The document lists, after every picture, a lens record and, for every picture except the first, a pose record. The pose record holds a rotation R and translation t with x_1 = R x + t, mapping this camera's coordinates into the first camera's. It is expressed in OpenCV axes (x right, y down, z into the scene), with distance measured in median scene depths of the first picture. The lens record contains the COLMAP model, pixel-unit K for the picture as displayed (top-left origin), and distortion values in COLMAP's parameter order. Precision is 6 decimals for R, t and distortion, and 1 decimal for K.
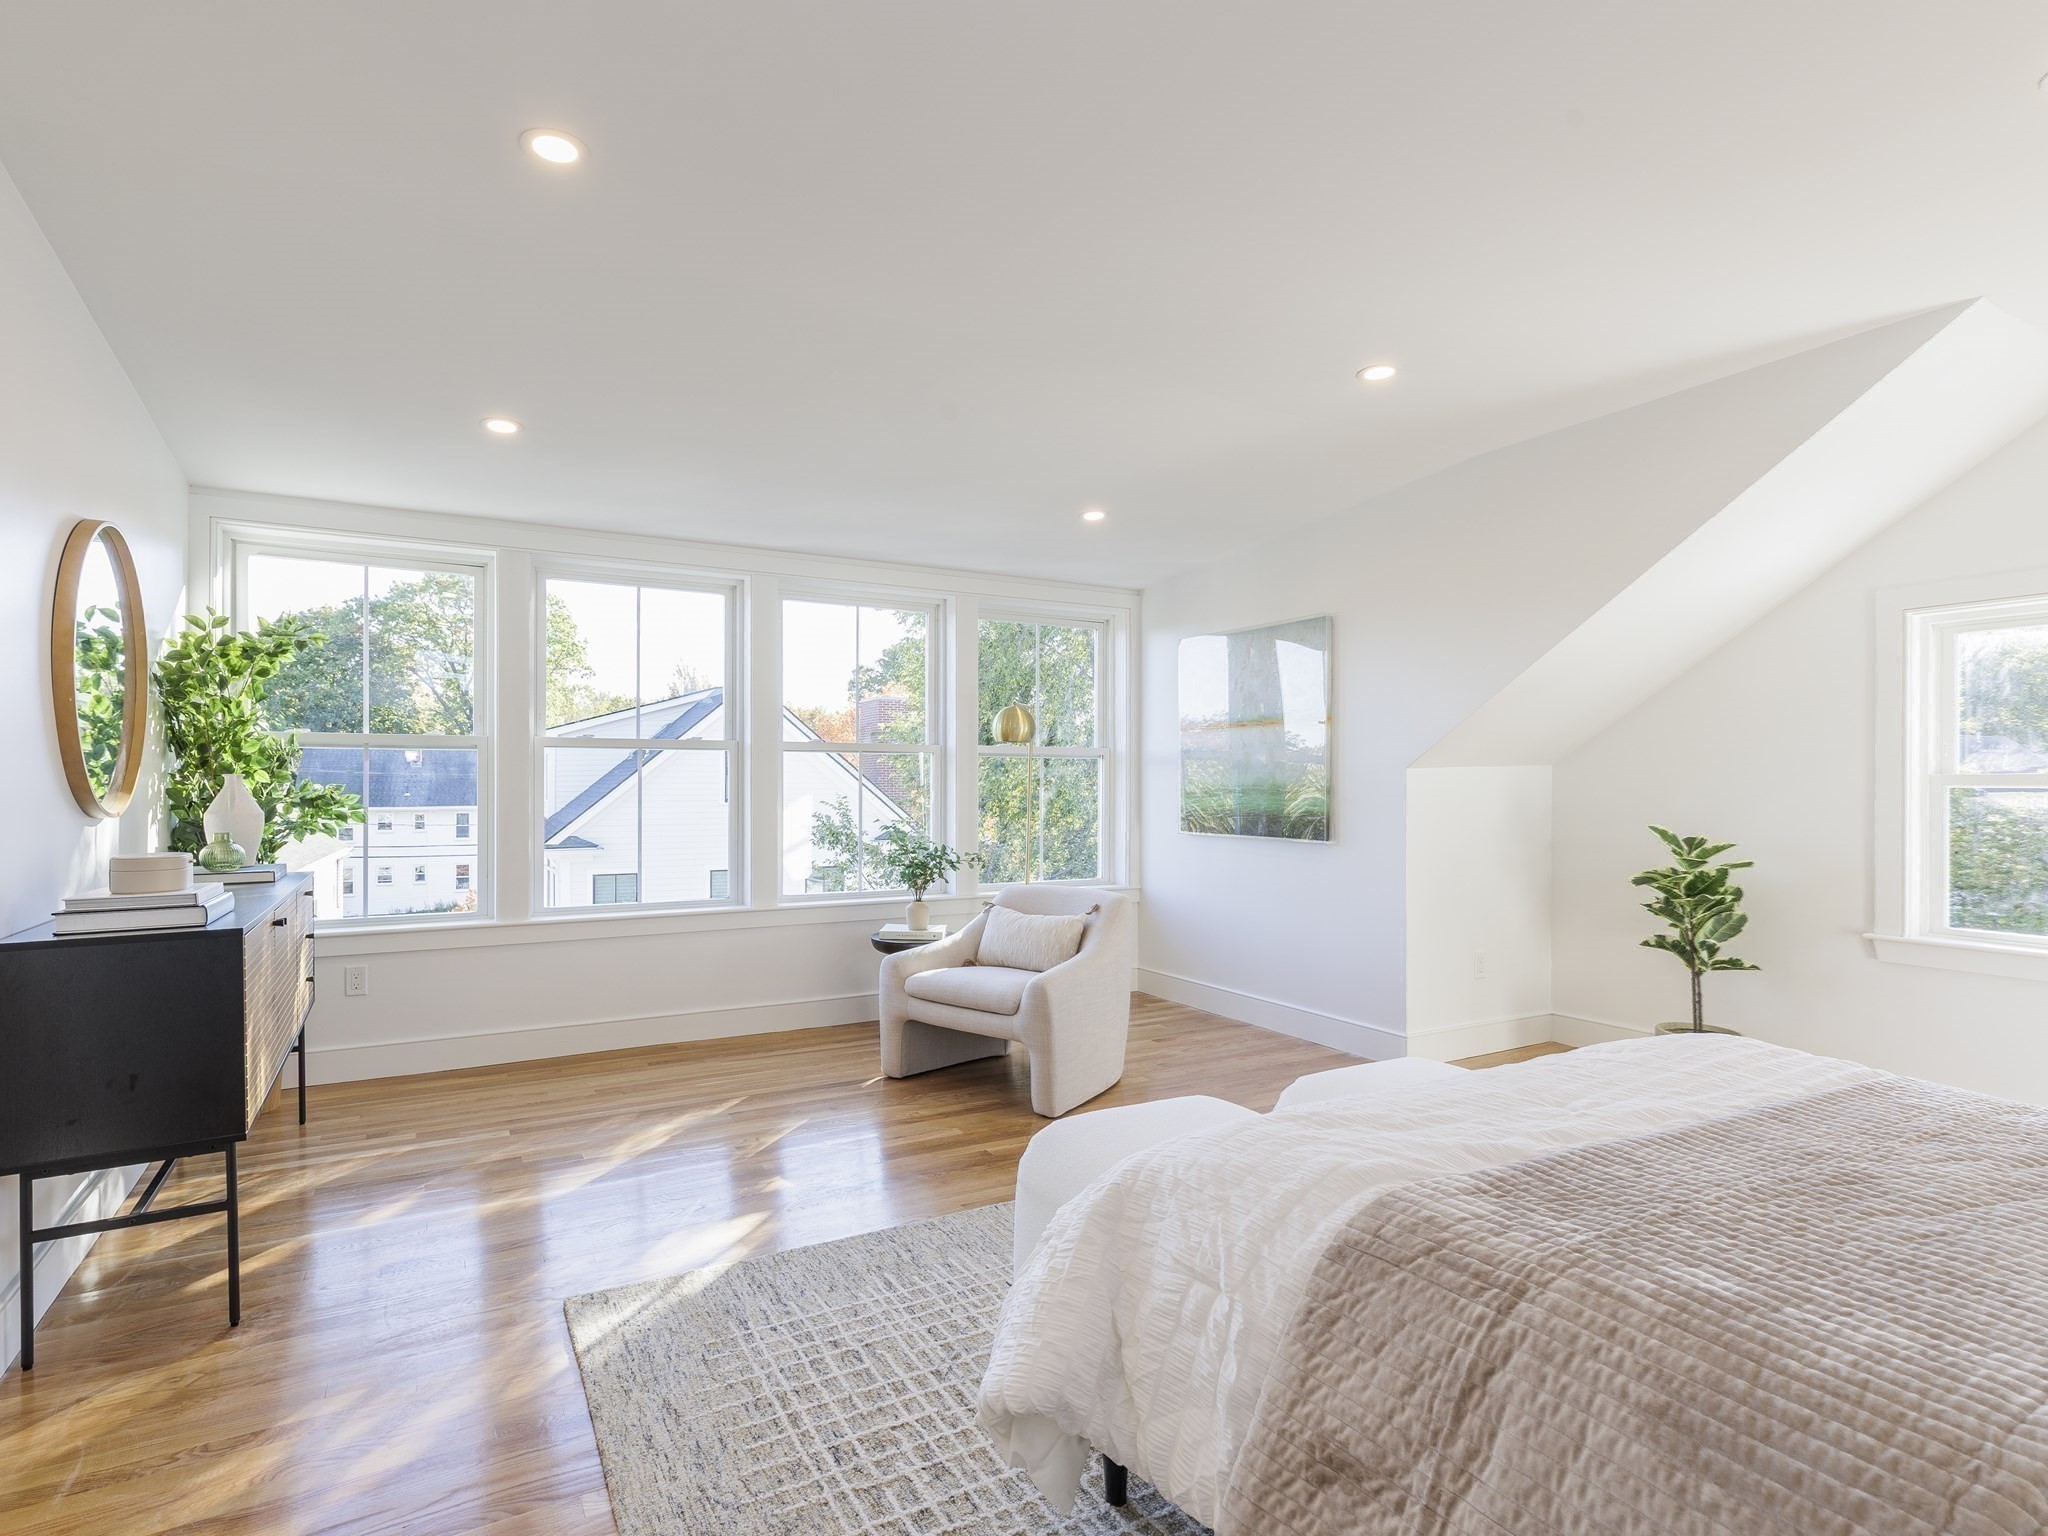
lens RADIAL K [[1064.7, 0, 1024.6], [0, 1064.7, 791.3], [0, 0, 1]] dist [-0.003750, -0.001194]
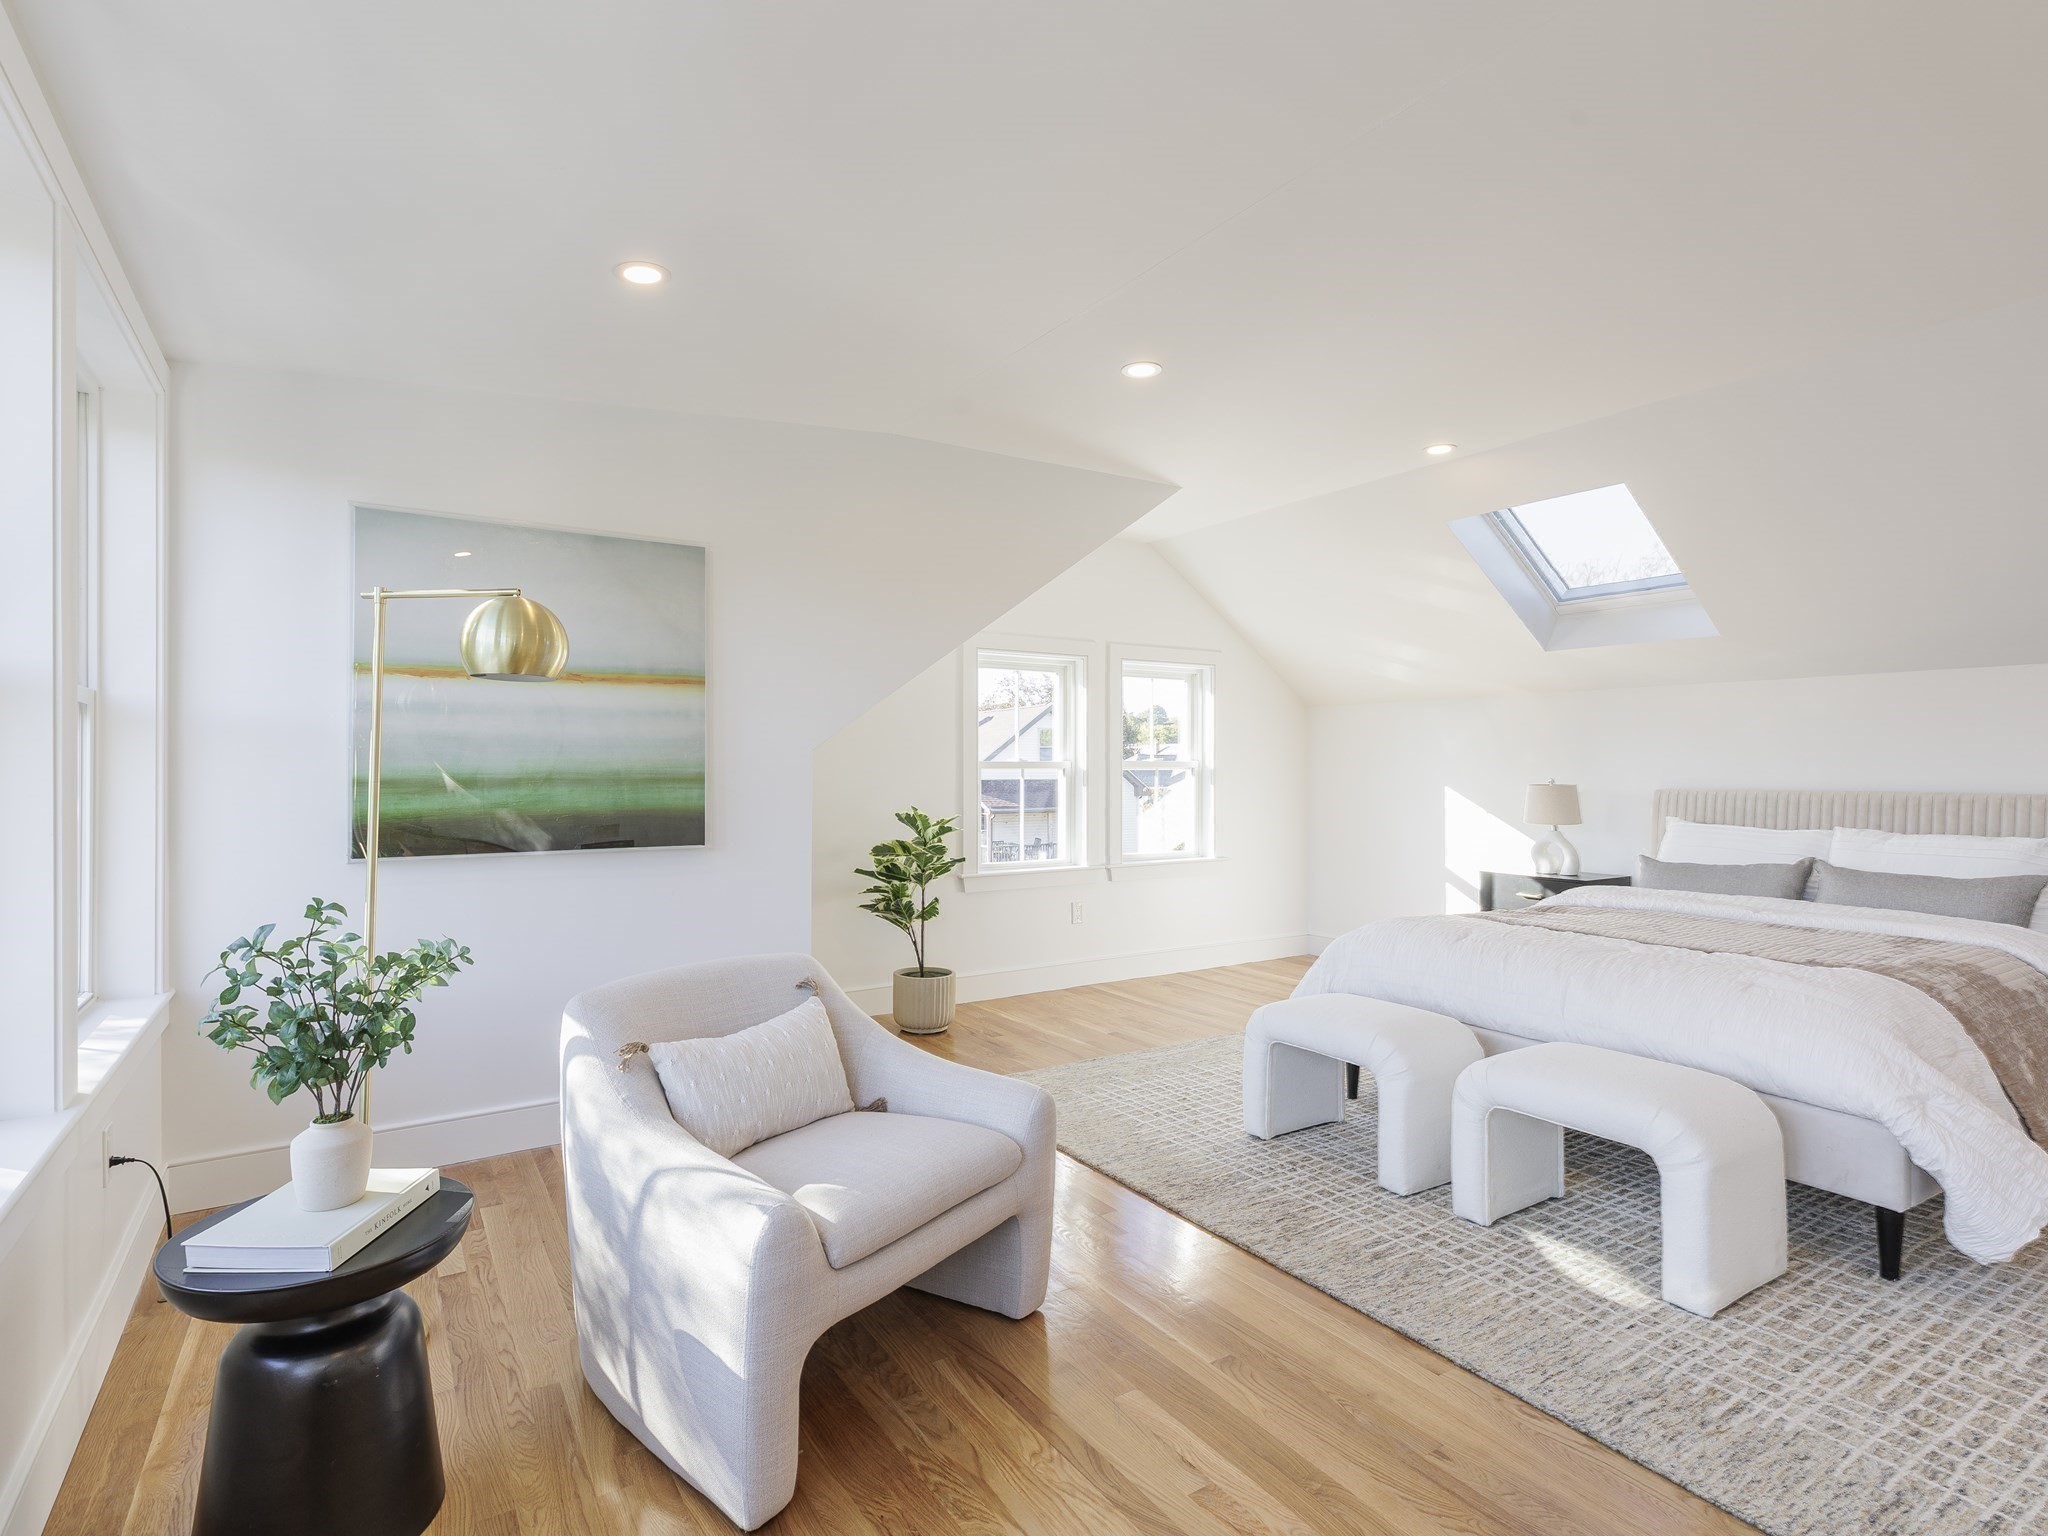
lens RADIAL K [[1011.8, 0, 1013.4], [0, 1011.8, 765.5], [0, 0, 1]] dist [0.000298, 0.000593]
pose [[-0.065499, -0.003202, 0.997847, -0.504691], [0.006839, 0.999970, 0.003657, -0.012809], [-0.997829, 0.007064, -0.065475, 0.935717]]
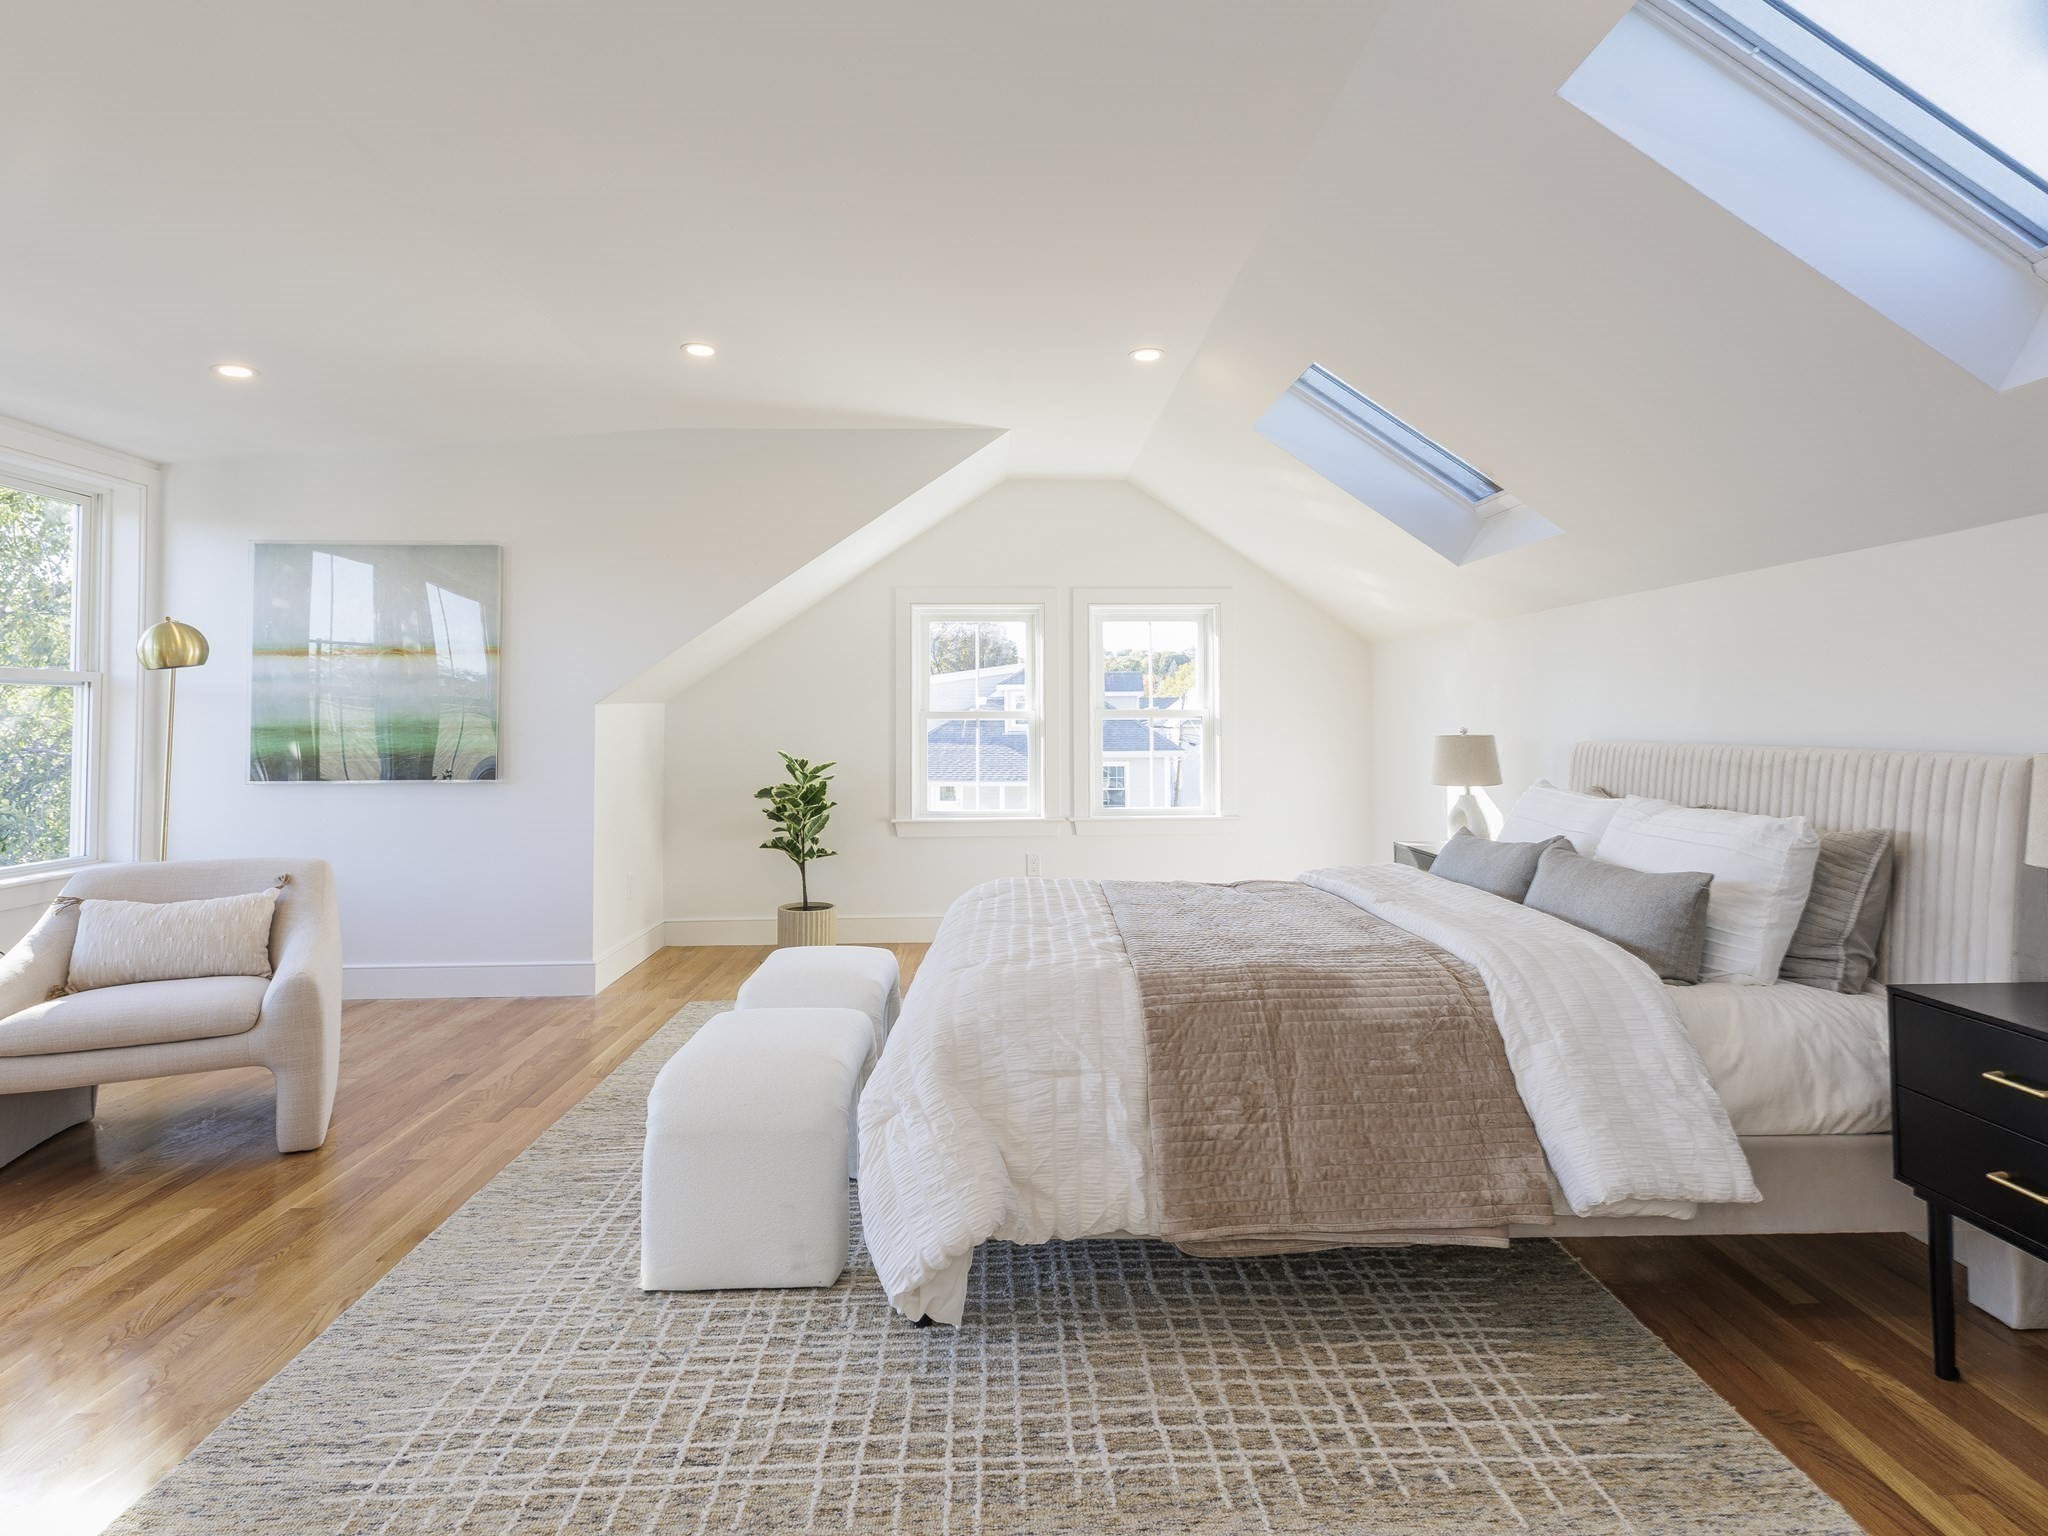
lens RADIAL K [[1047.8, 0, 1074.1], [0, 1047.8, 688.1], [0, 0, 1]] dist [0.000341, -0.000510]
pose [[0.424522, 0.022653, 0.905134, -0.390684], [0.012148, 0.999454, -0.030711, -0.000084], [-0.905336, 0.024033, 0.424015, 0.145463]]
